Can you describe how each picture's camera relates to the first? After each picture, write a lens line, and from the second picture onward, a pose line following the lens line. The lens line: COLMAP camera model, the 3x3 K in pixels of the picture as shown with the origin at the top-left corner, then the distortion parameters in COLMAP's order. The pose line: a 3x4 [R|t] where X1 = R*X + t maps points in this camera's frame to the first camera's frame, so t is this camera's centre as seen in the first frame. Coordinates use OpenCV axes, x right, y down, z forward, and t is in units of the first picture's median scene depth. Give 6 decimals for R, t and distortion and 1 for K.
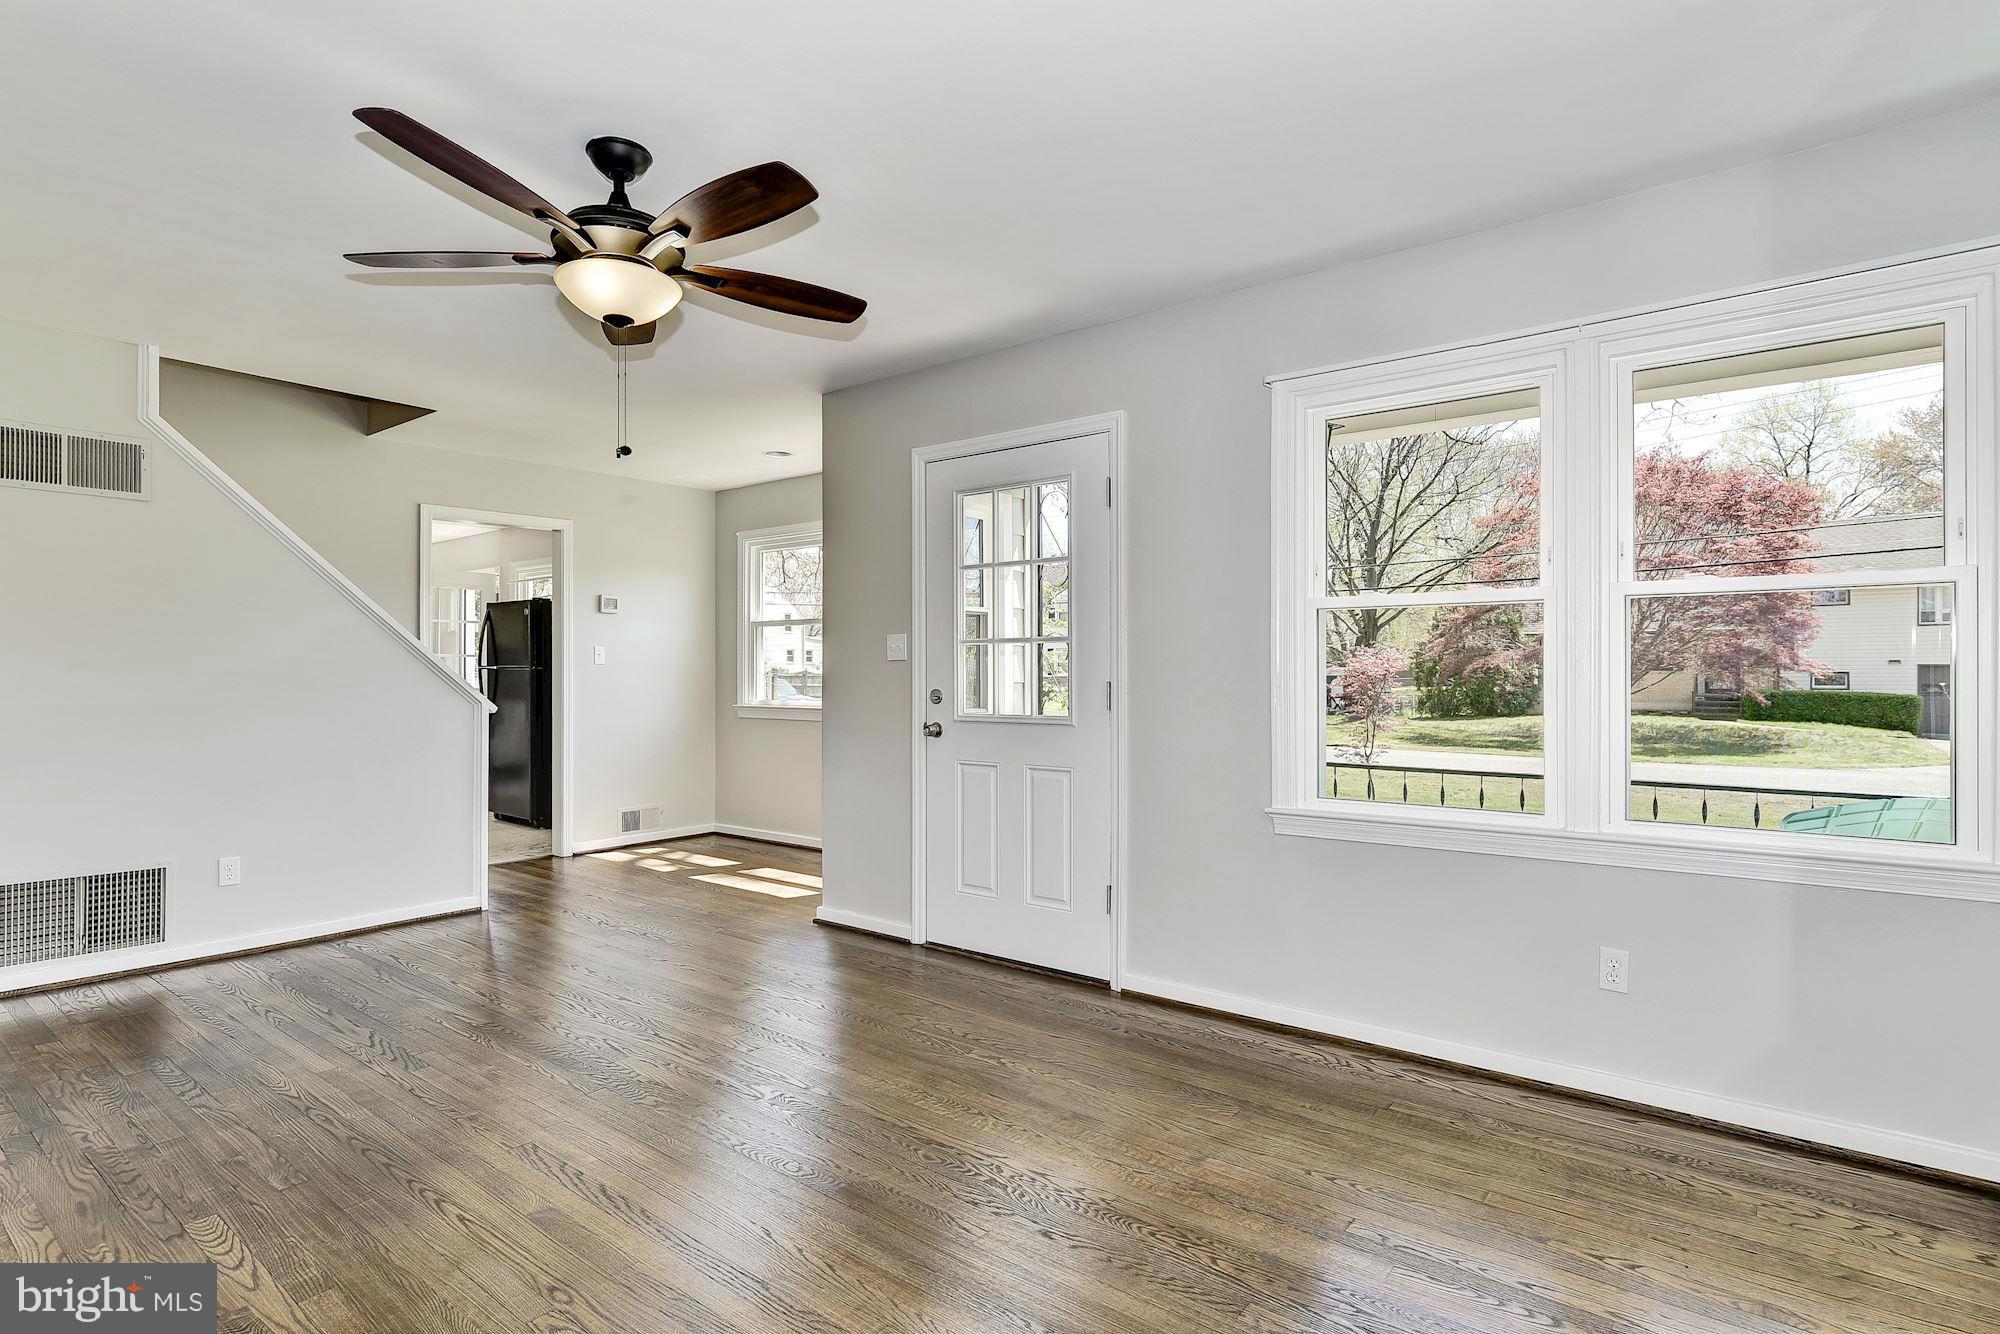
lens RADIAL K [[1023.4, 0, 1000.0], [0, 1023.4, 667.0], [0, 0, 1]] dist [0.000074, 0.001177]
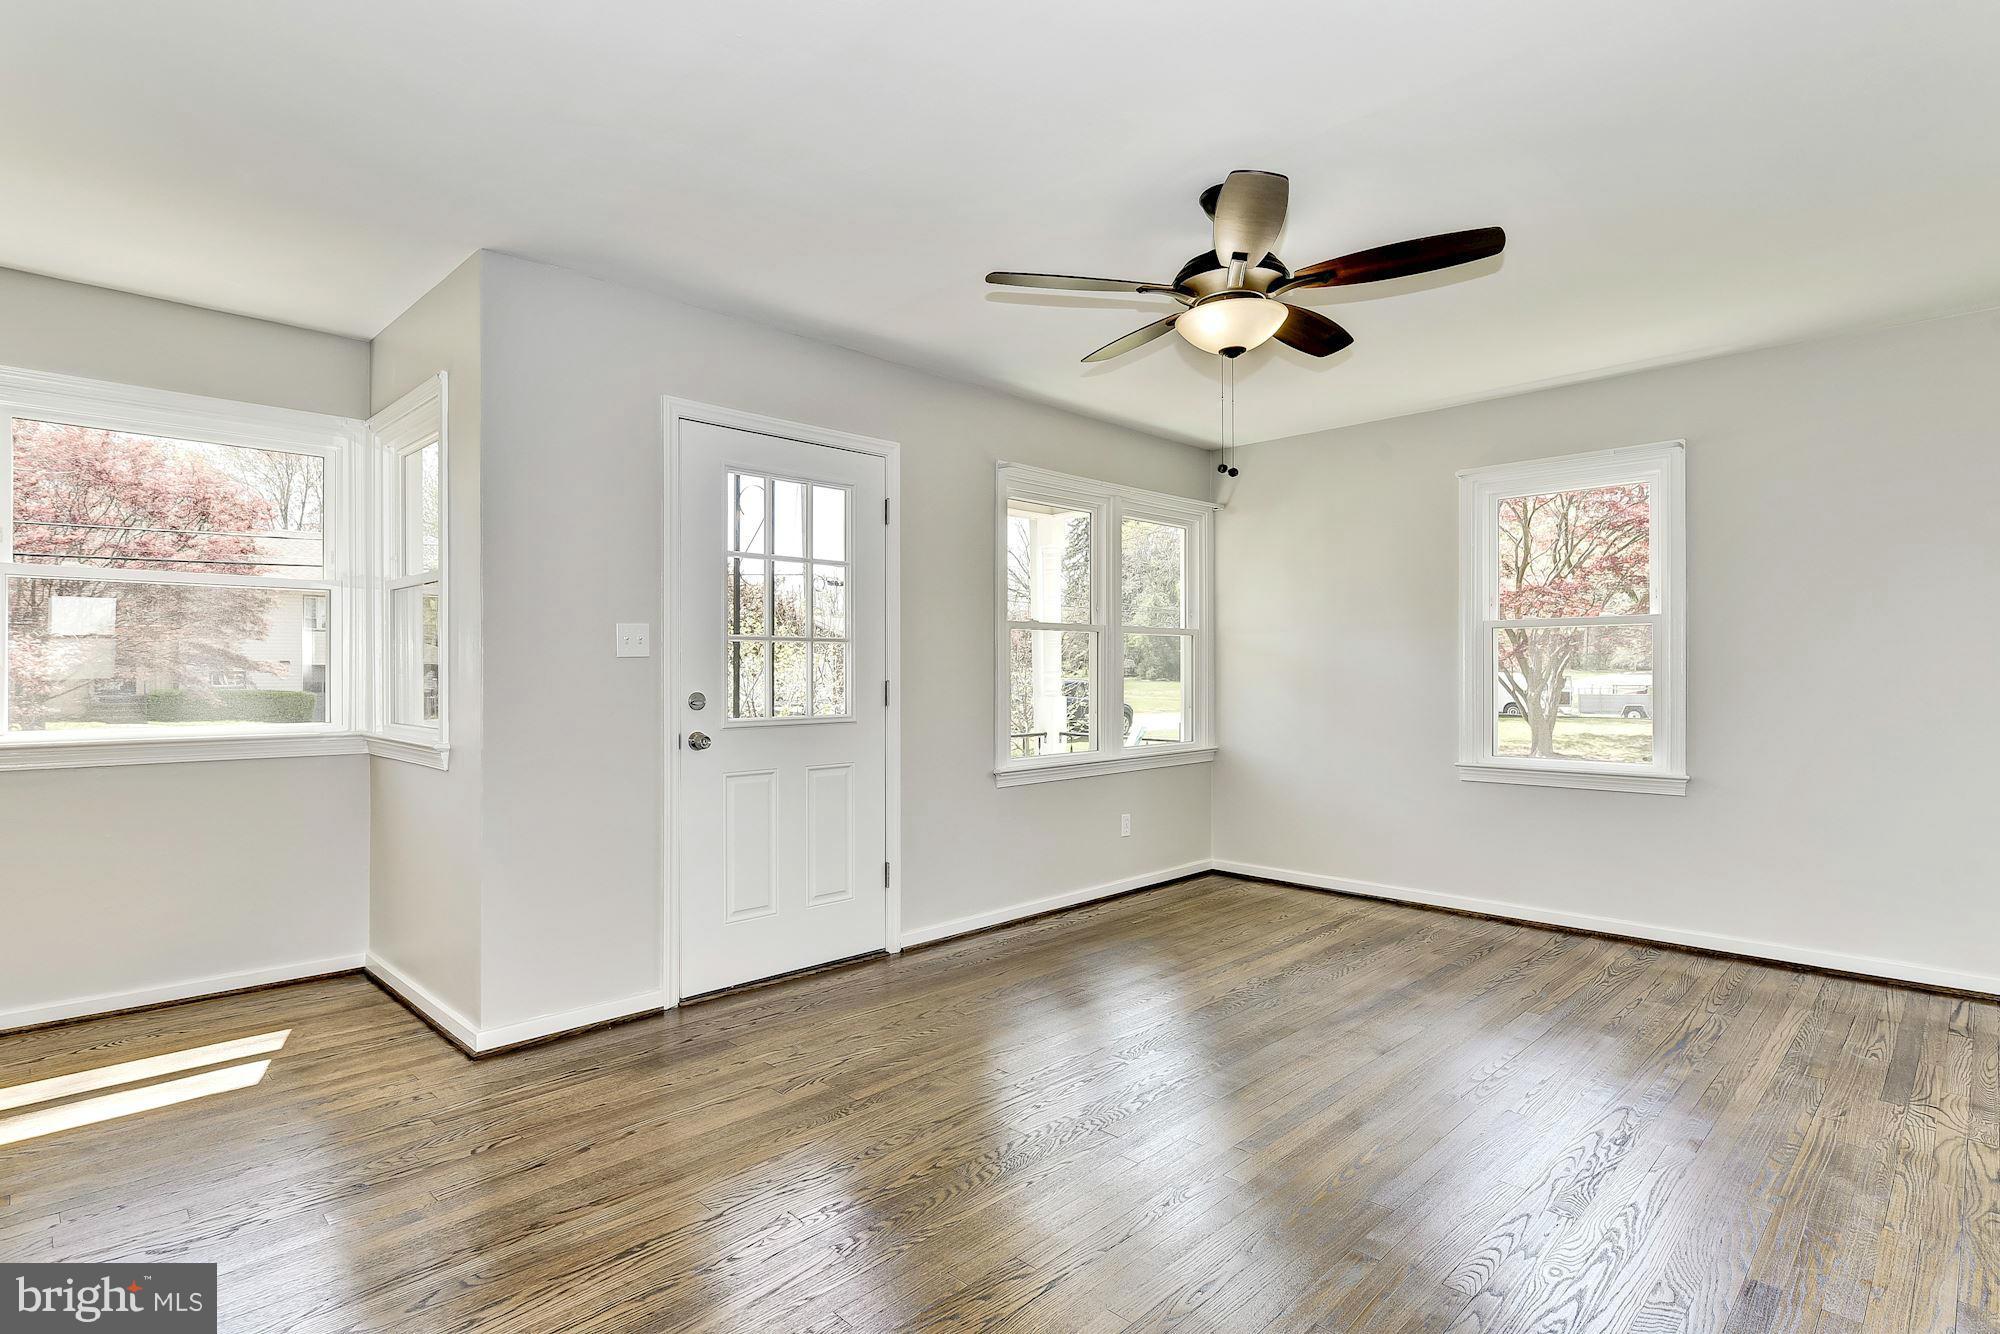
lens RADIAL K [[1023.4, 0, 1000.0], [0, 1023.4, 667.0], [0, 0, 1]] dist [0.000074, 0.001177]
pose [[0.102199, 0.004370, 0.994754, -0.932718], [-0.004656, 0.999982, -0.003914, 0.002803], [-0.994753, -0.004231, 0.102218, 0.713026]]
